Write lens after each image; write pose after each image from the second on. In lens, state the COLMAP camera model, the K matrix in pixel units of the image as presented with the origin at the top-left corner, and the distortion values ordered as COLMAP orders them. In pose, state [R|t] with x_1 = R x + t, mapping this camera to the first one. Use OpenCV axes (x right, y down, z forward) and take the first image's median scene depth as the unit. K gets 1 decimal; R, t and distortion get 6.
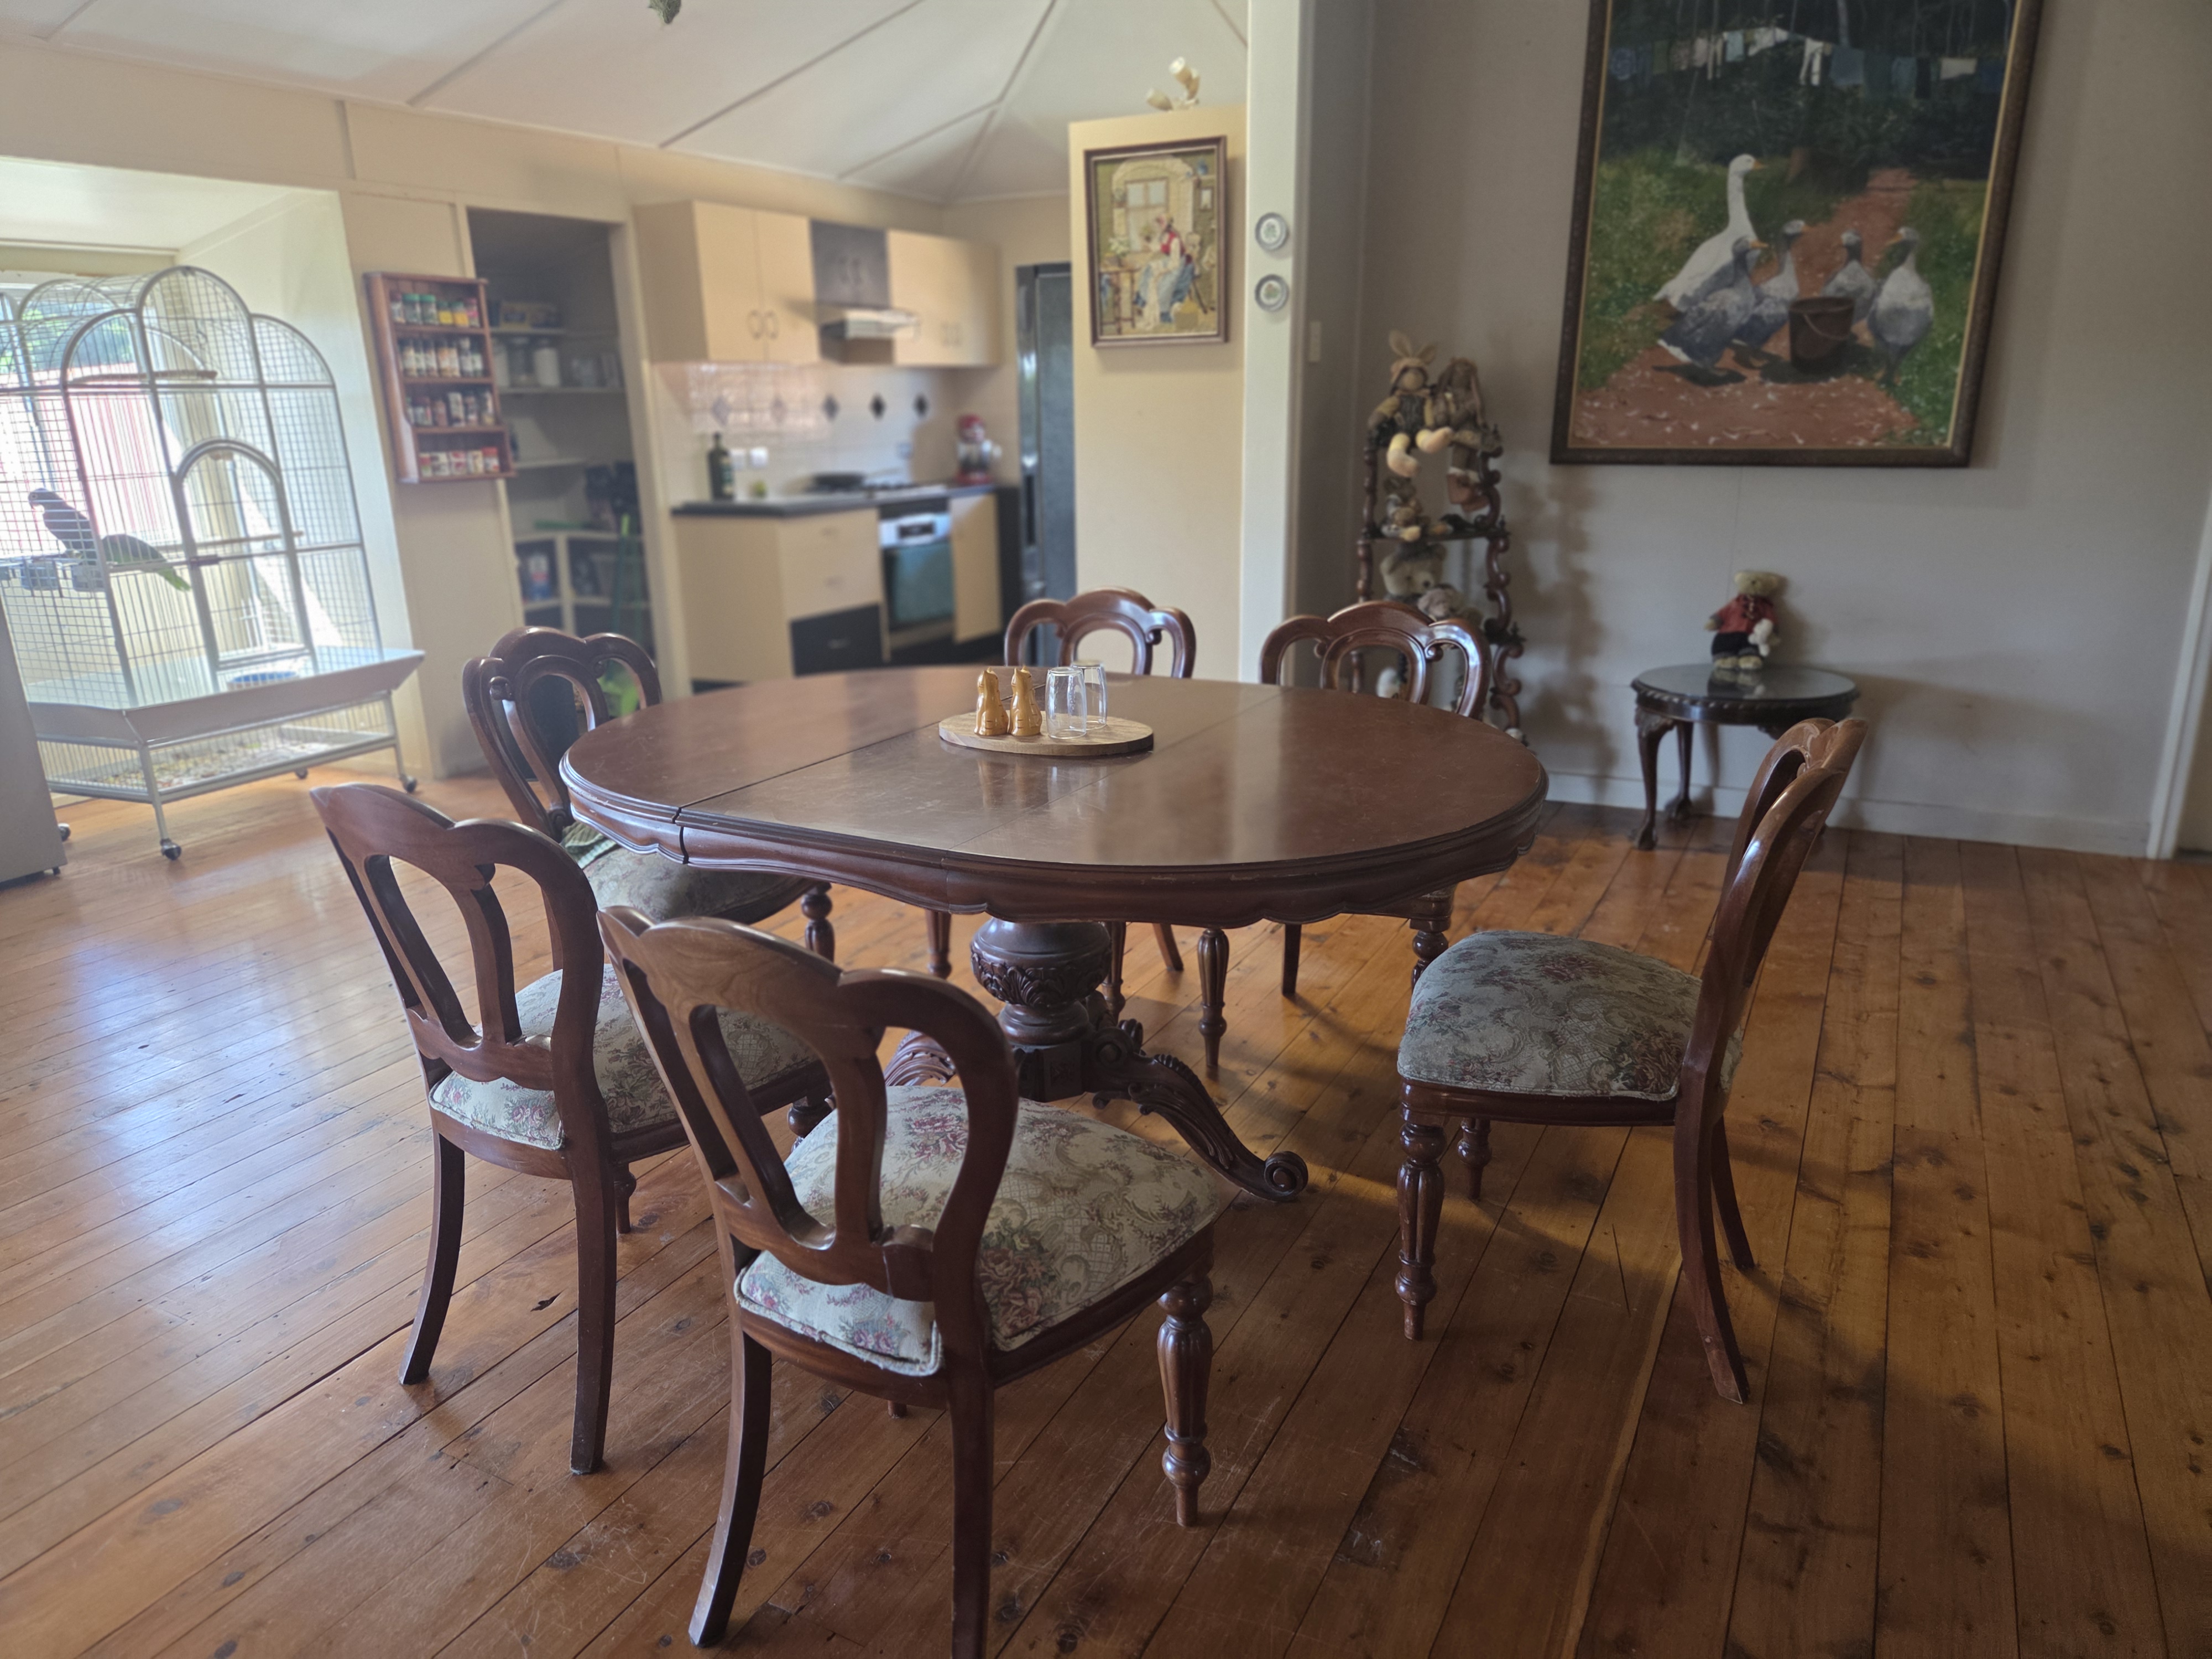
lens RADIAL K [[1495.8, 0, 1077.2], [0, 1495.8, 855.4], [0, 0, 1]] dist [0.065704, -0.063165]
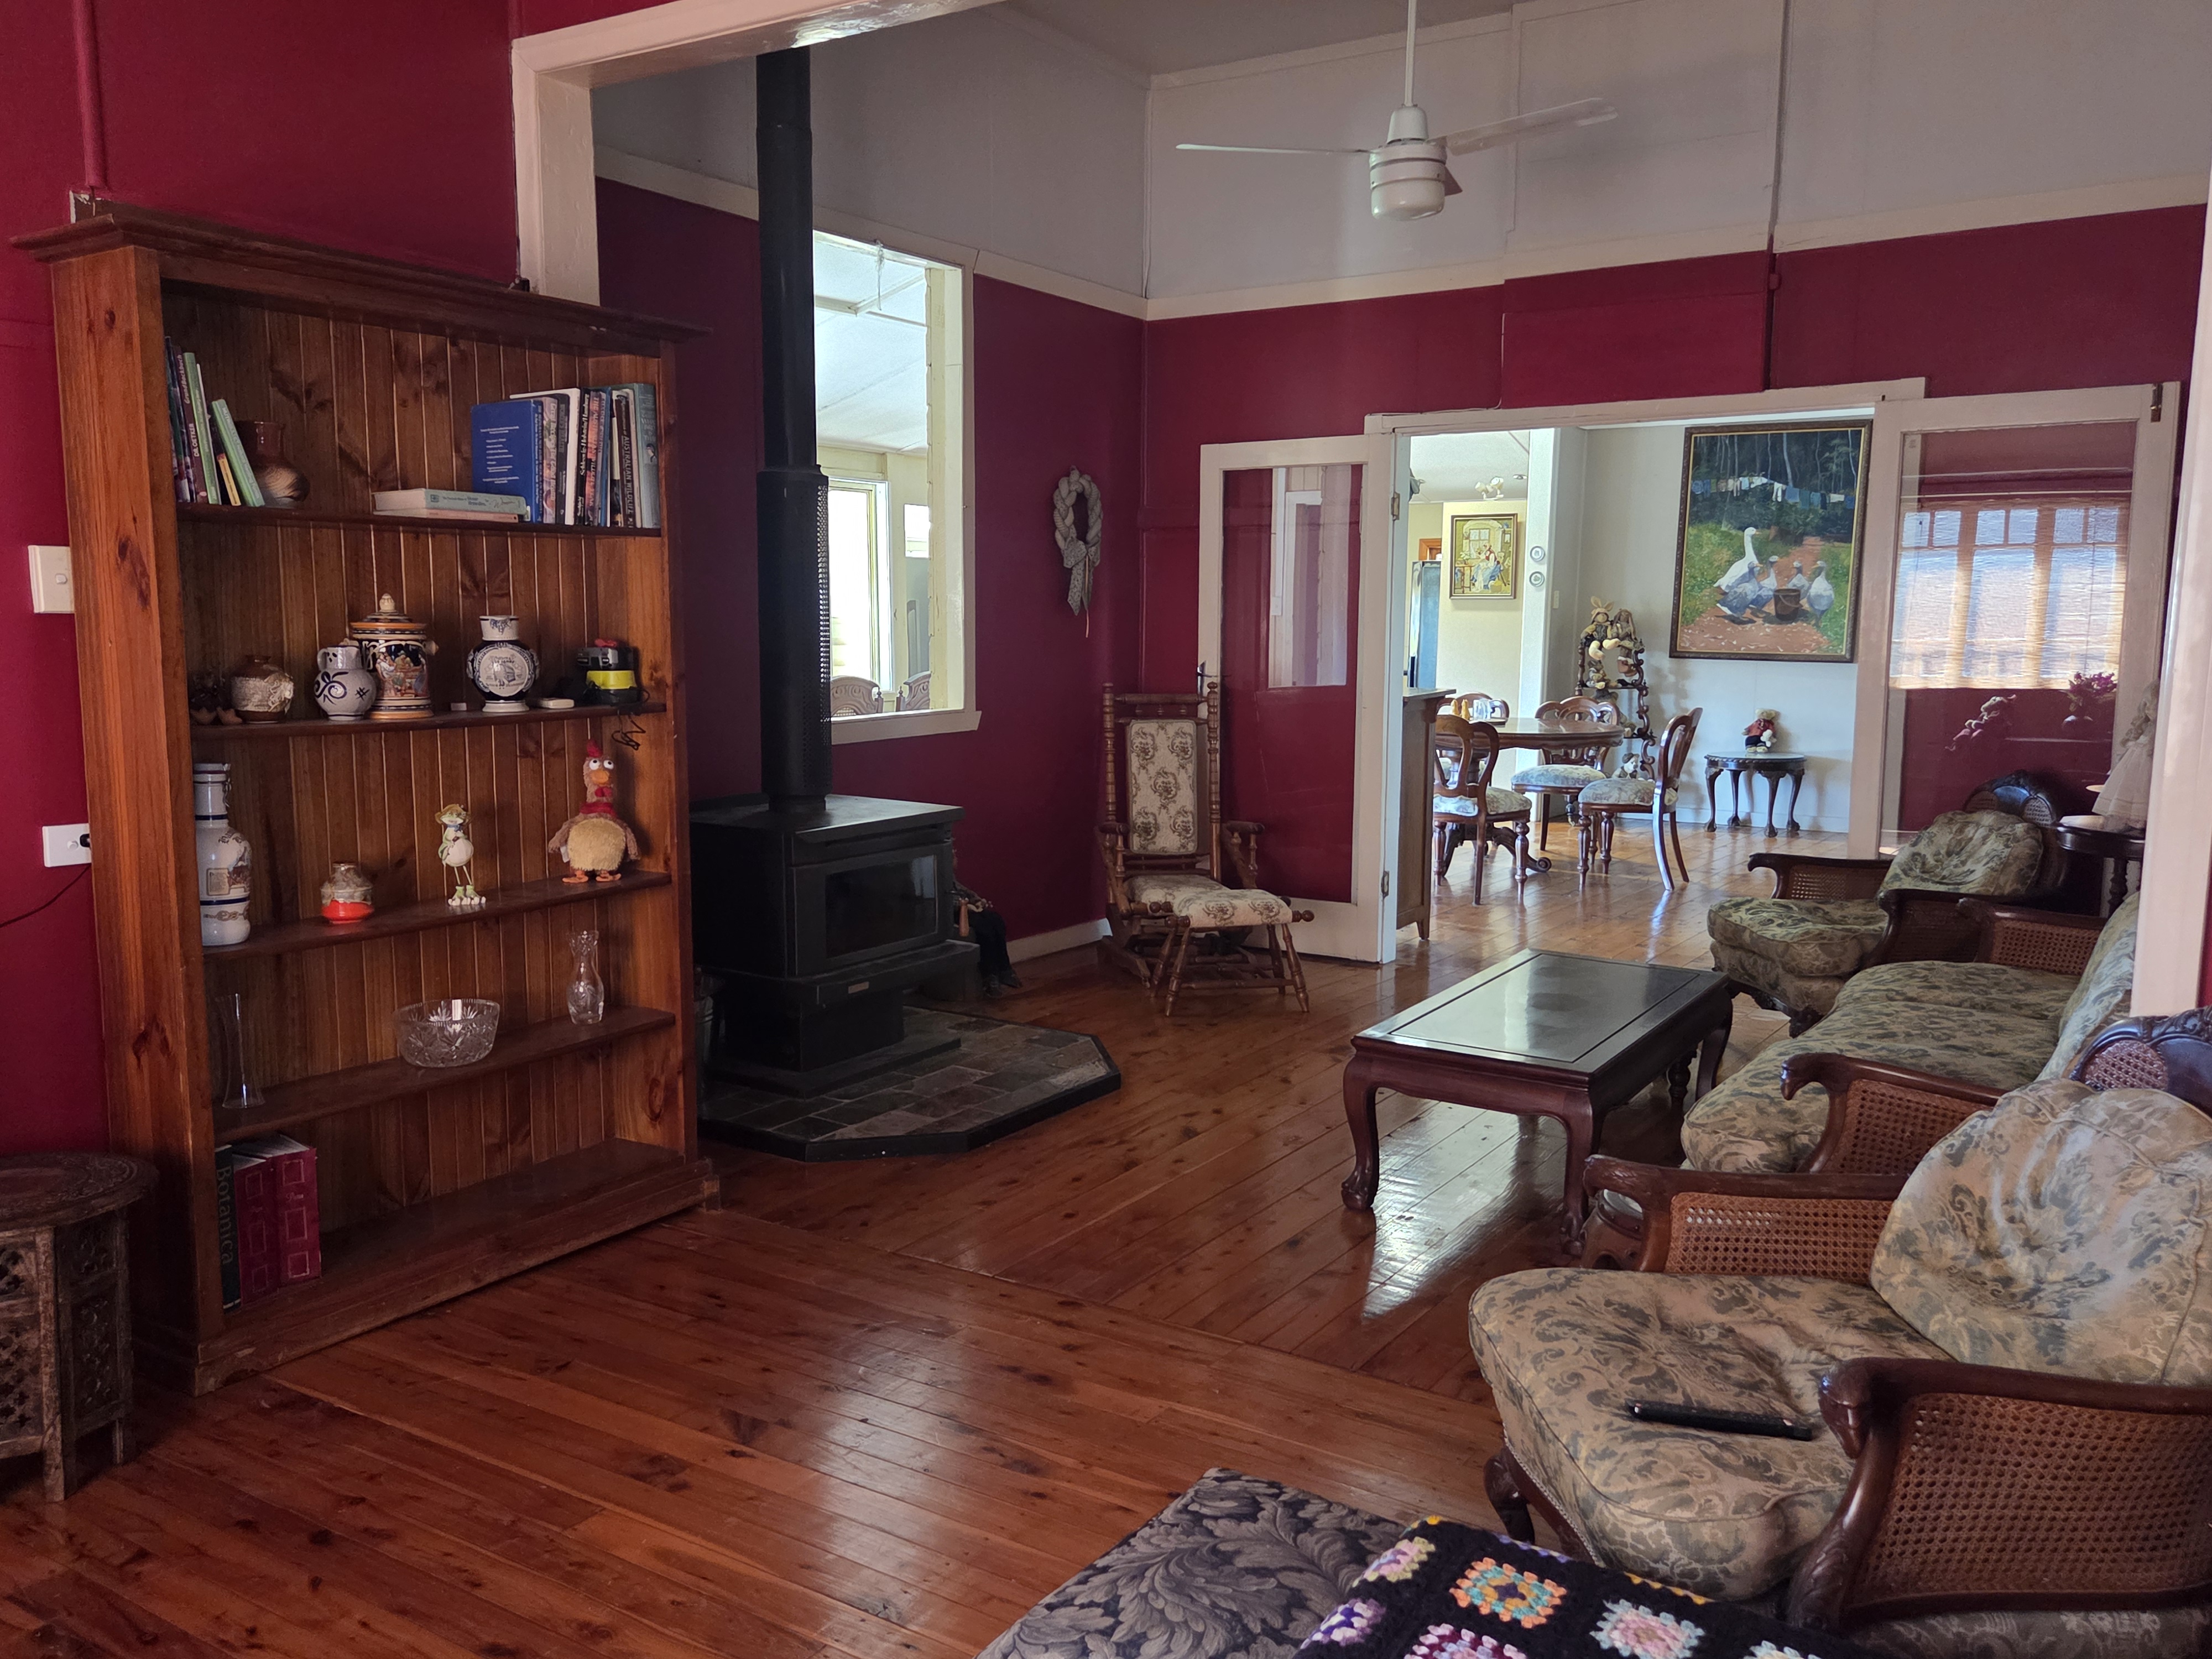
lens RADIAL K [[1783.6, 0, 1096.3], [0, 1783.6, 844.0], [0, 0, 1]] dist [0.086703, -0.071691]
pose [[0.995108, 0.041302, -0.089743, -0.276761], [-0.056026, 0.984140, -0.168311, 0.519065], [0.081368, 0.172516, 0.981640, -1.663392]]
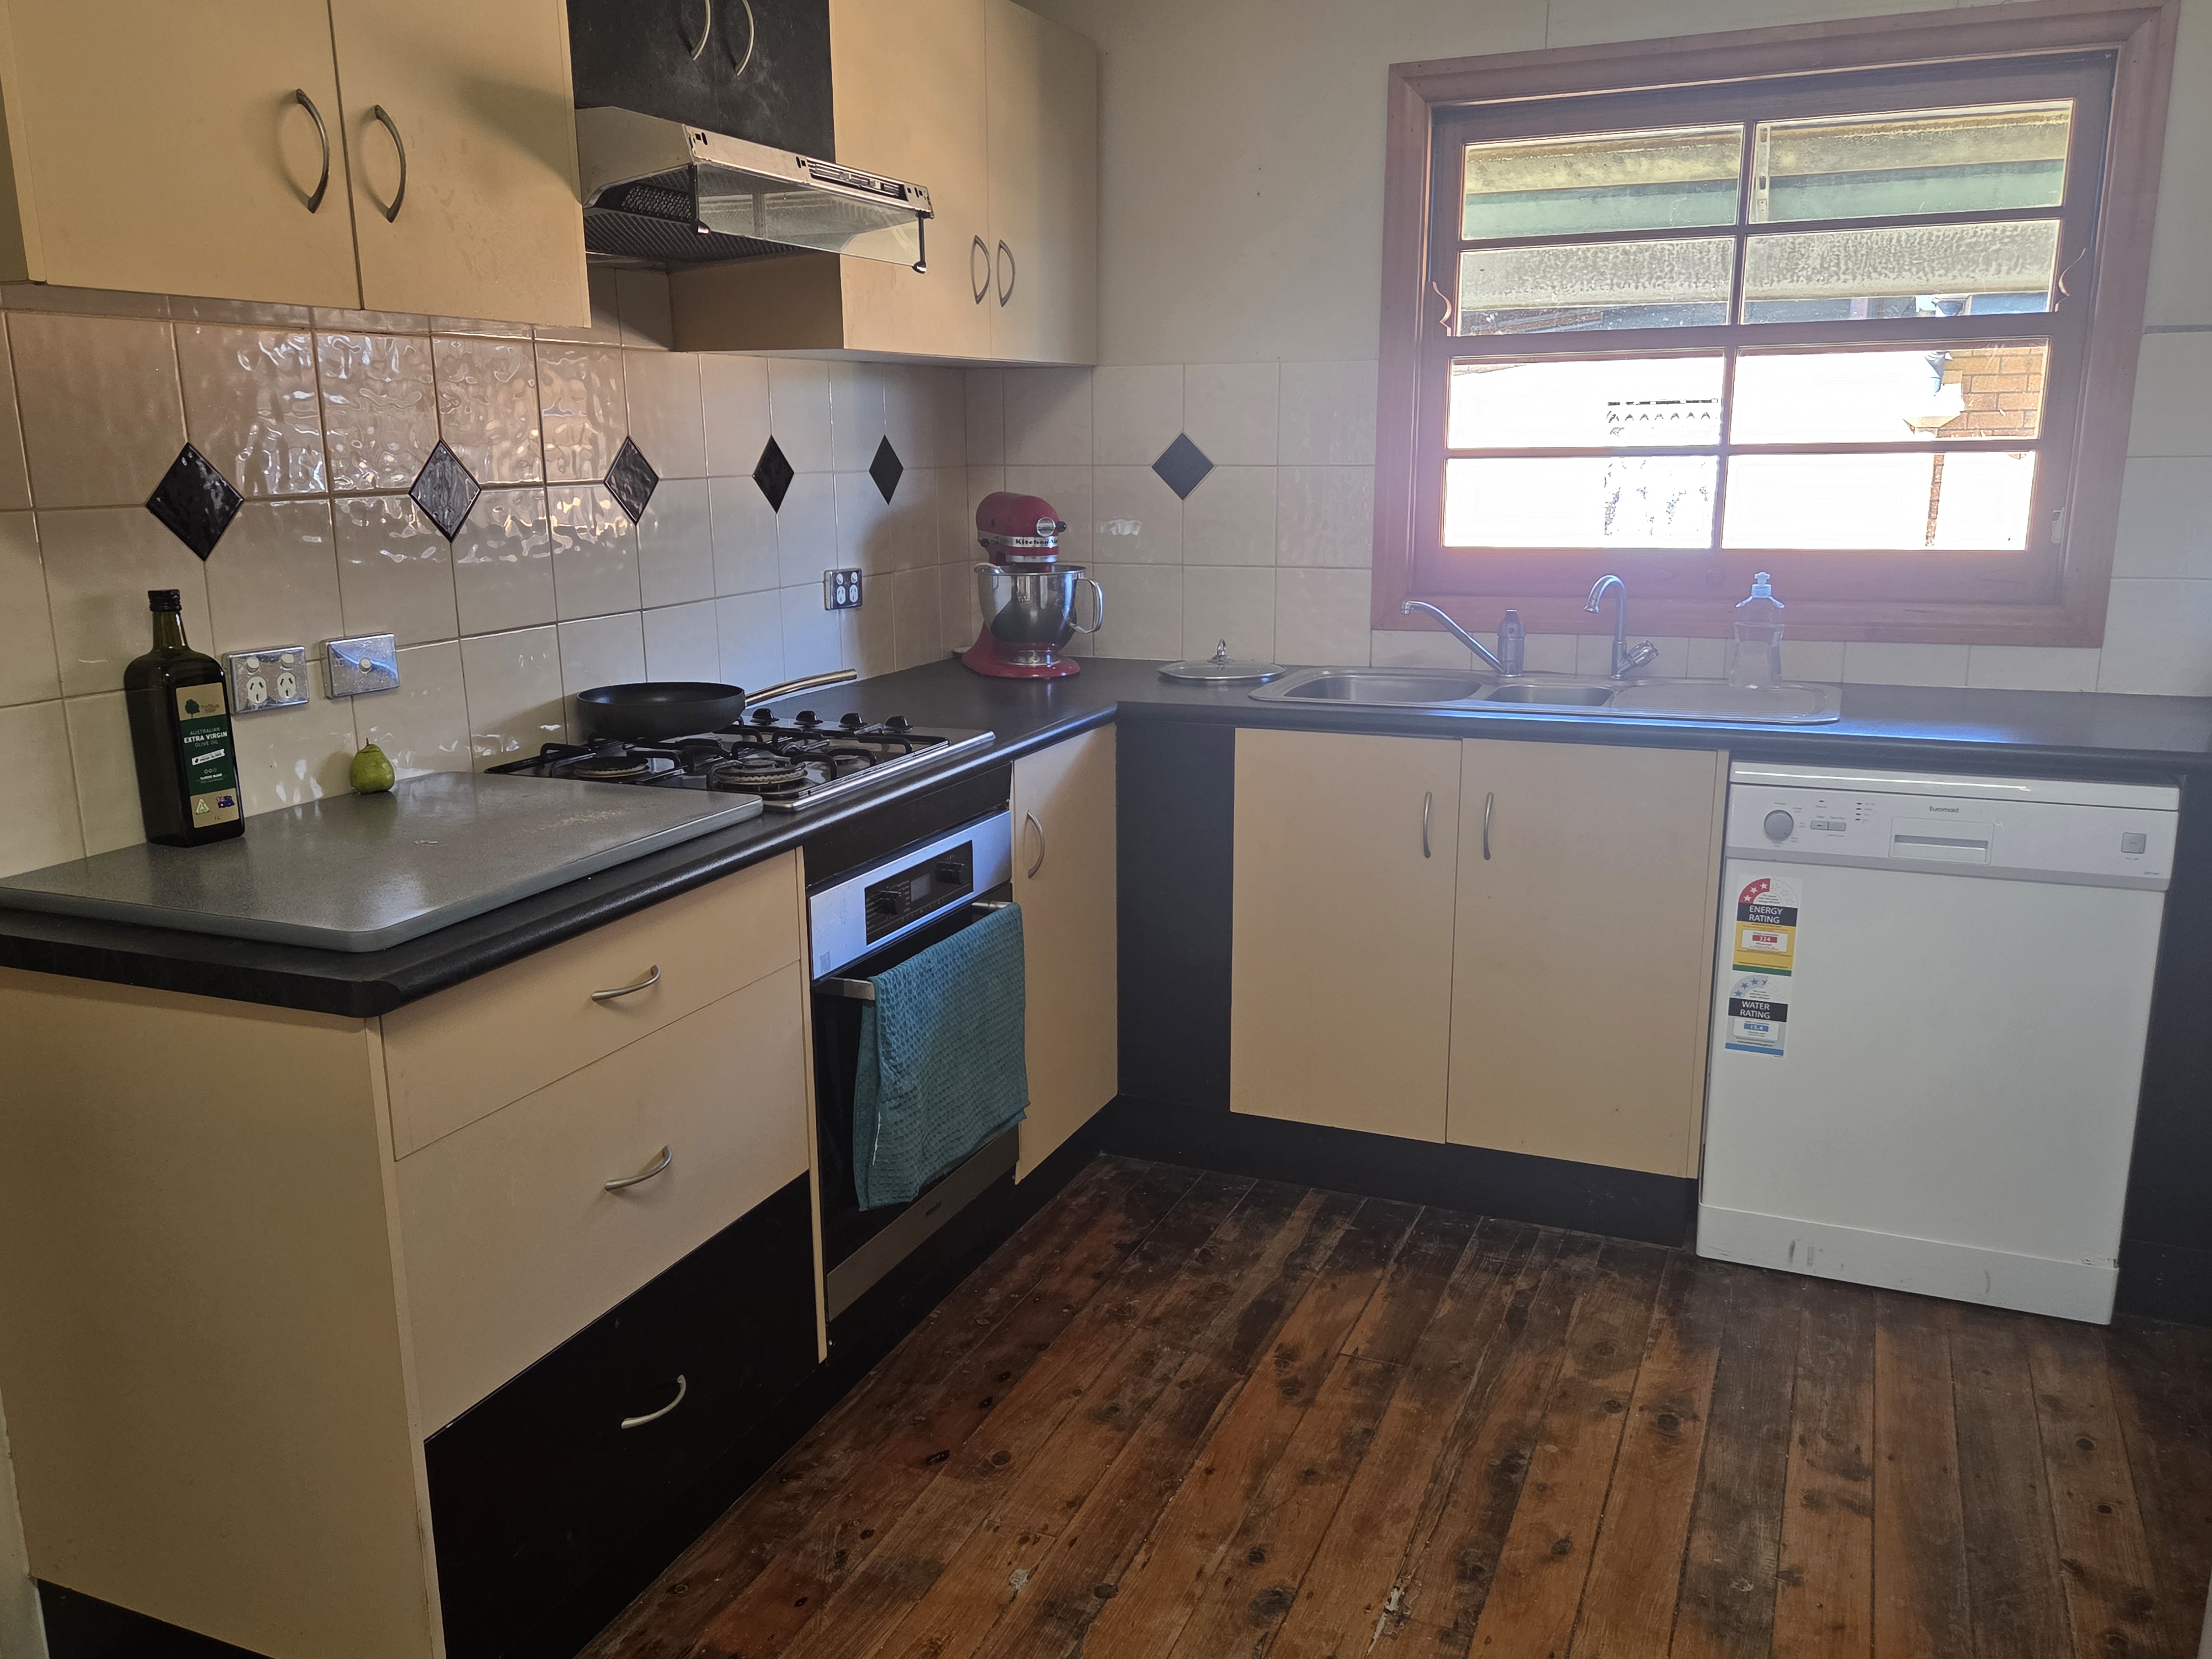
lens RADIAL K [[1783.6, 0, 1069.5], [0, 1783.6, 860.0], [0, 0, 1]] dist [0.086703, -0.071691]
pose [[0.997003, -0.005855, 0.077147, -0.166102], [0.010295, 0.998305, -0.057276, -0.319027], [-0.076681, 0.057898, 0.995373, 1.016880]]
